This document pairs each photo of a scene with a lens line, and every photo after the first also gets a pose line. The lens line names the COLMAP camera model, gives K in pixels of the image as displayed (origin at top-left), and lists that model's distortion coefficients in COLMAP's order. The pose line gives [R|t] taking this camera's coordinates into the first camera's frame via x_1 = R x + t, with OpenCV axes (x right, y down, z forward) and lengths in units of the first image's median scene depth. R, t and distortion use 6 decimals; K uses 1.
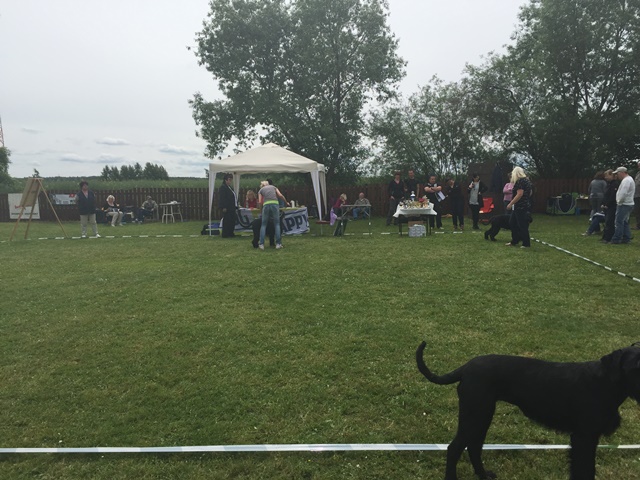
lens RADIAL K [[544.2, 0, 319.3], [0, 544.2, 242.6], [0, 0, 1]] dist [0.063437, -0.069693]
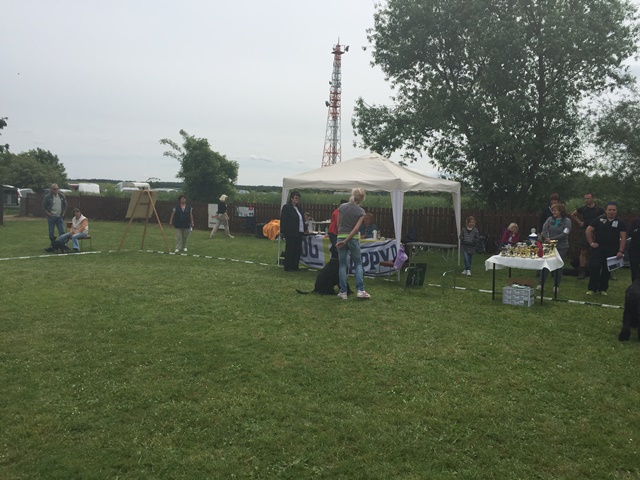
lens RADIAL K [[544.2, 0, 327.6], [0, 544.2, 242.2], [0, 0, 1]] dist [0.063437, -0.069693]
pose [[0.844274, 0.079726, -0.529948, 0.220323], [-0.093884, 0.995583, 0.000207, -0.041567], [0.527624, 0.049579, 0.848030, 0.258418]]
